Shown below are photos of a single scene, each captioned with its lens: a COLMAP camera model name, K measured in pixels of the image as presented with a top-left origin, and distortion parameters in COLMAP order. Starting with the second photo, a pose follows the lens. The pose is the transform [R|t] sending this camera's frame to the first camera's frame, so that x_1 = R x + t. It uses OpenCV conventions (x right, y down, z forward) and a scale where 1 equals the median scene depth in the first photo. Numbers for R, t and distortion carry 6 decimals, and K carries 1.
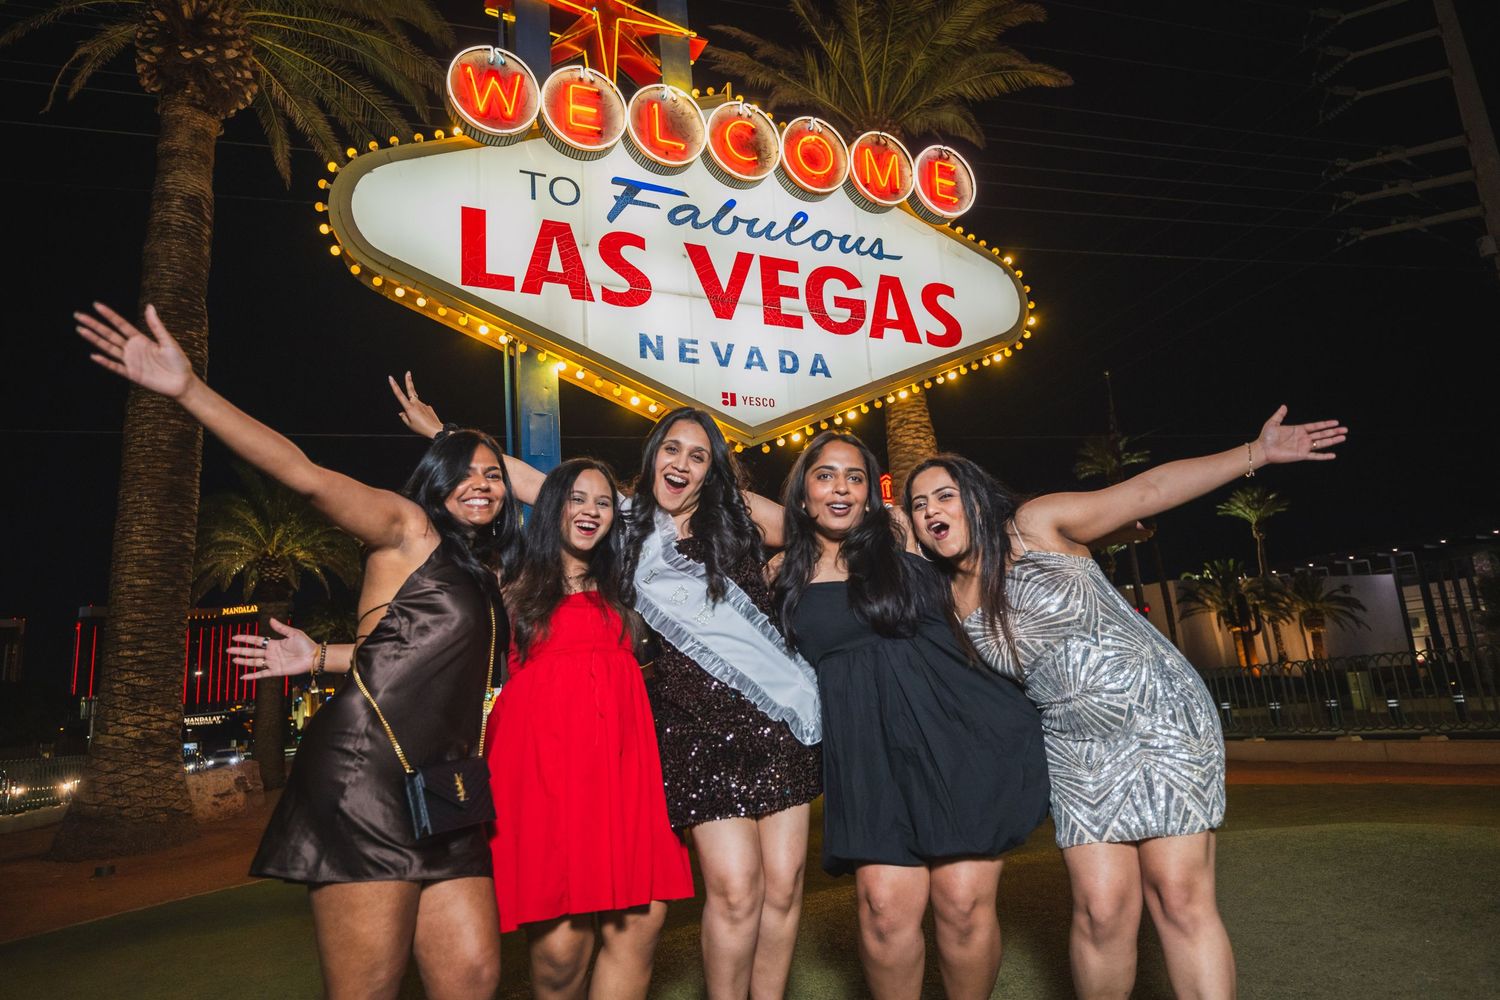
lens RADIAL K [[905.8, 0, 742.5], [0, 905.8, 506.3], [0, 0, 1]] dist [-0.000480, -0.001223]
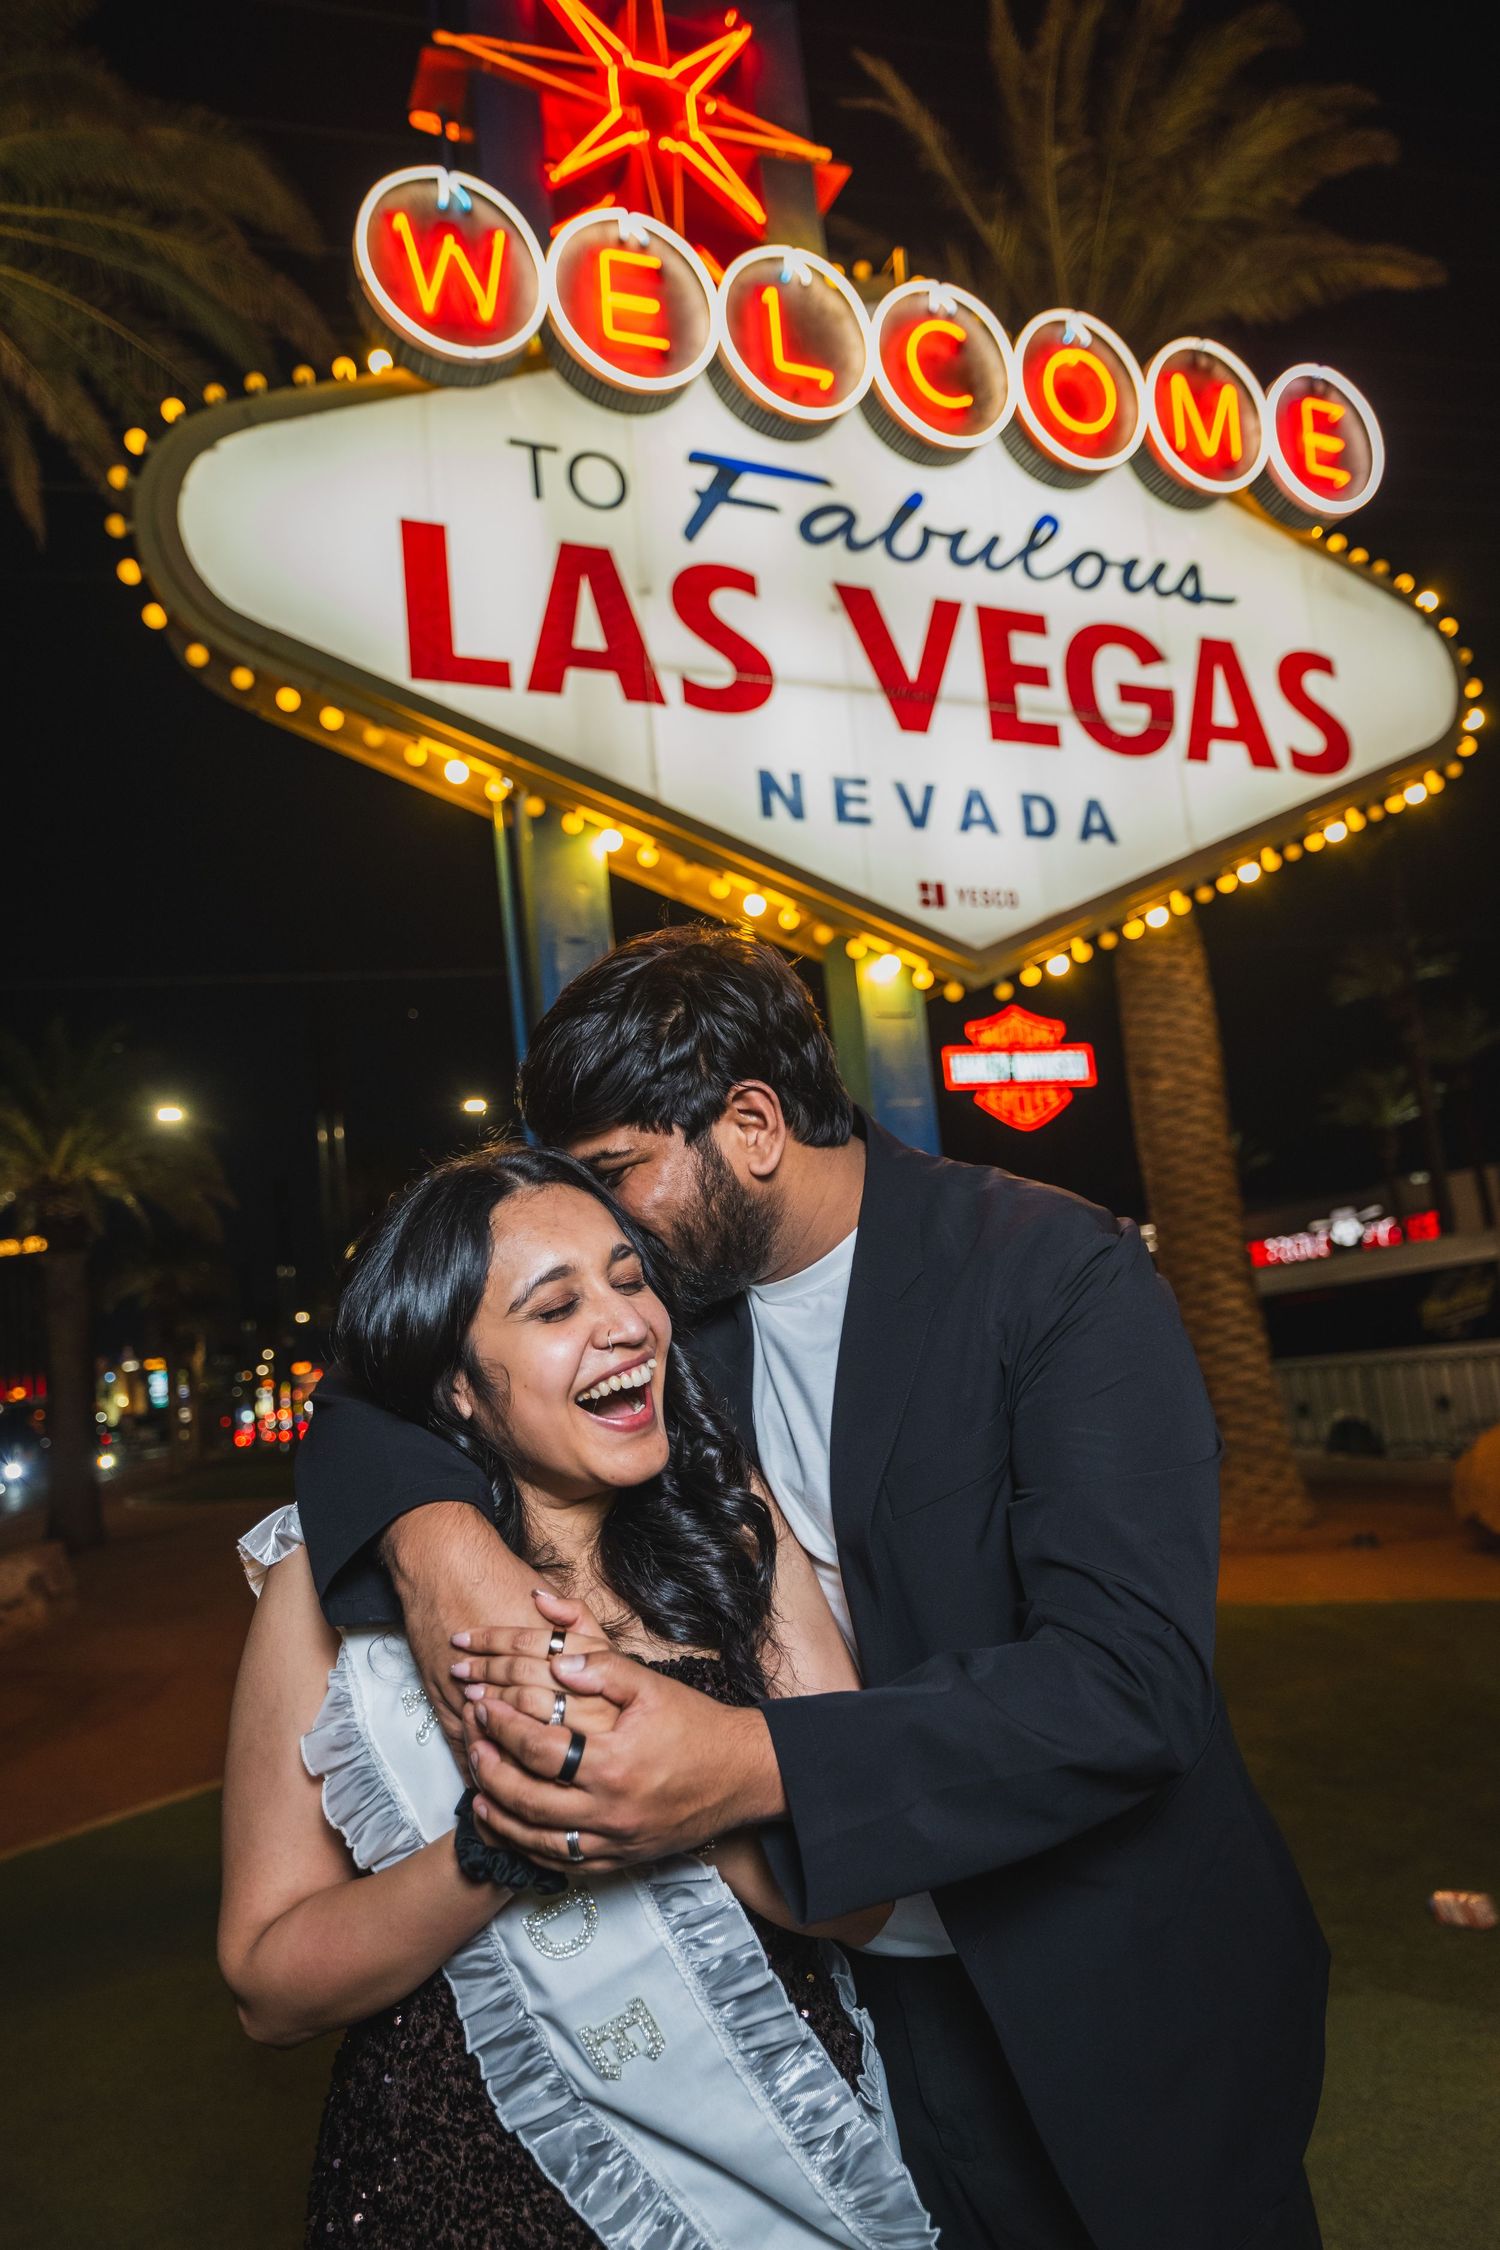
lens RADIAL K [[1415.8, 0, 722.0], [0, 1415.8, 1183.8], [0, 0, 1]] dist [-0.002595, 0.001140]
pose [[0.998848, -0.030137, -0.037337, -0.093405], [0.033155, 0.995993, 0.083058, -0.023276], [0.034684, -0.084201, 0.995845, 0.168561]]
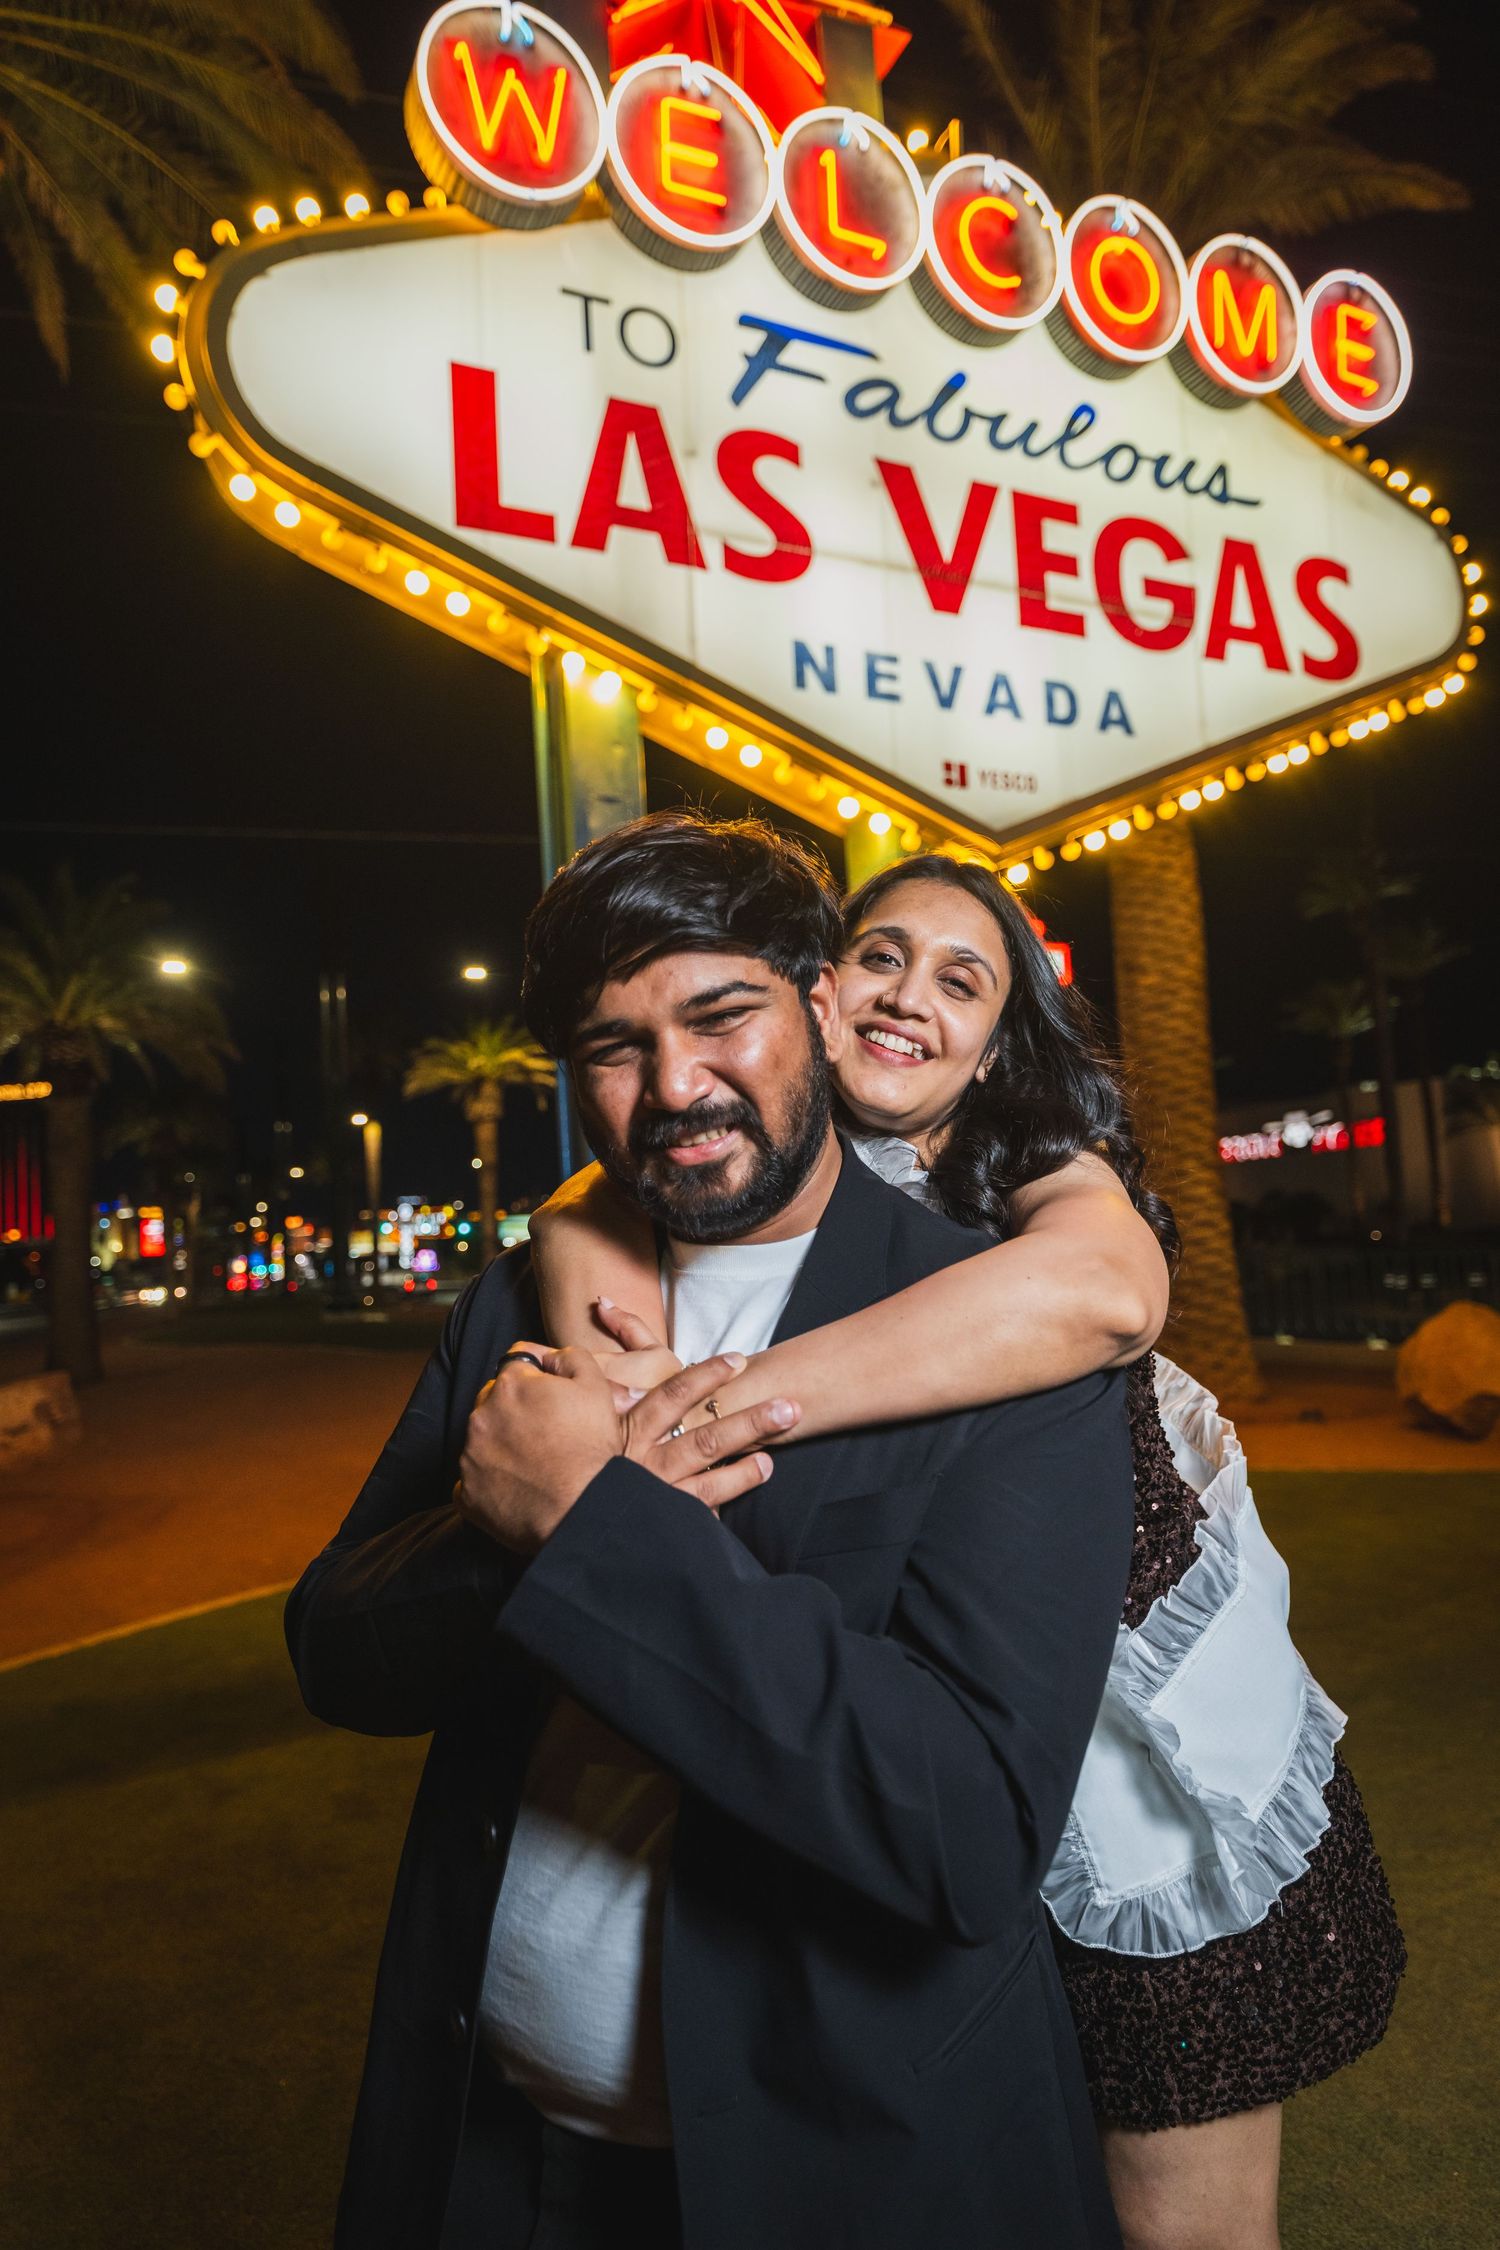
lens RADIAL K [[1358.7, 0, 757.5], [0, 1358.7, 1139.3], [0, 0, 1]] dist [-0.000480, -0.001223]
pose [[0.999869, 0.016183, 0.000285, -0.108847], [-0.016067, 0.990249, 0.138377, -0.014717], [0.001957, -0.138364, 0.990380, 0.171394]]
